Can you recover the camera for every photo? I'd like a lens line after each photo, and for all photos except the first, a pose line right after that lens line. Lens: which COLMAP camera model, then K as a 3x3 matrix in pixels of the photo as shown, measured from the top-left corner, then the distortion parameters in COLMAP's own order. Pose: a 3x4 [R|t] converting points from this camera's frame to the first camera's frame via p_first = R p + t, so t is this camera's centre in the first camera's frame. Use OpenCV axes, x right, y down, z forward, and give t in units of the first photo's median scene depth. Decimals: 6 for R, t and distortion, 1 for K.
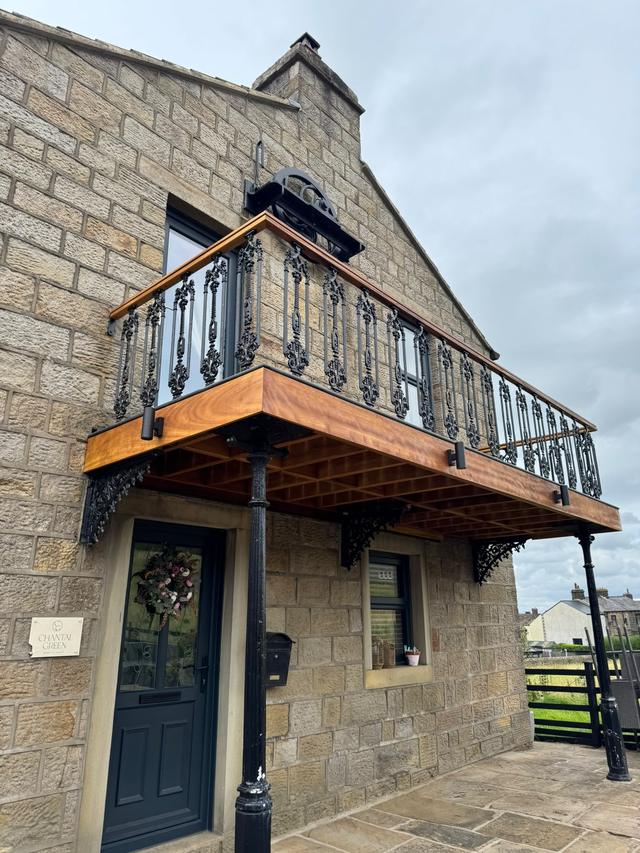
lens RADIAL K [[607.8, 0, 318.5], [0, 607.8, 421.1], [0, 0, 1]] dist [0.029429, -0.025721]
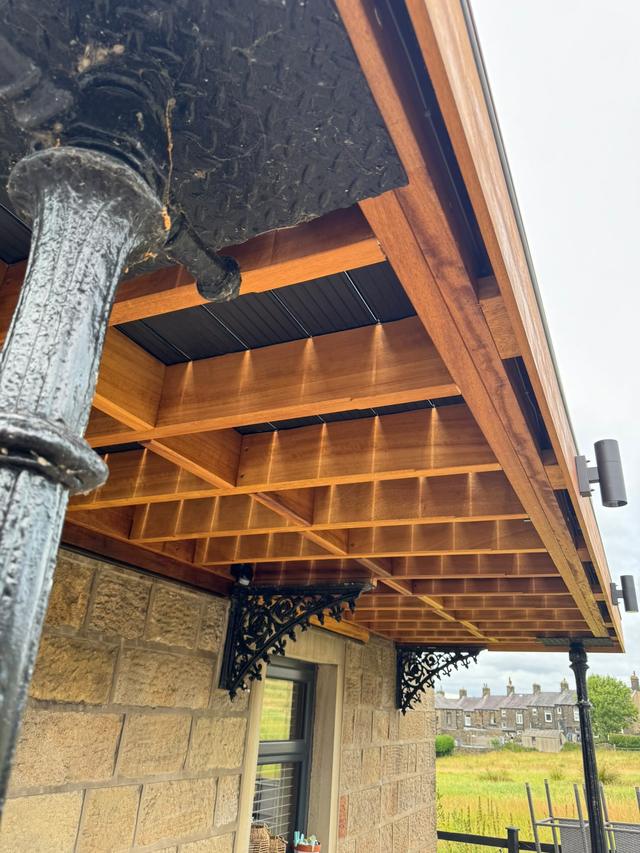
lens RADIAL K [[607.8, 0, 325.4], [0, 607.8, 433.3], [0, 0, 1]] dist [0.029429, -0.025721]
pose [[0.953576, 0.171112, 0.247818, -0.039073], [-0.146398, 0.982510, -0.115074, 0.077439], [-0.263174, 0.073451, 0.961948, 0.477281]]
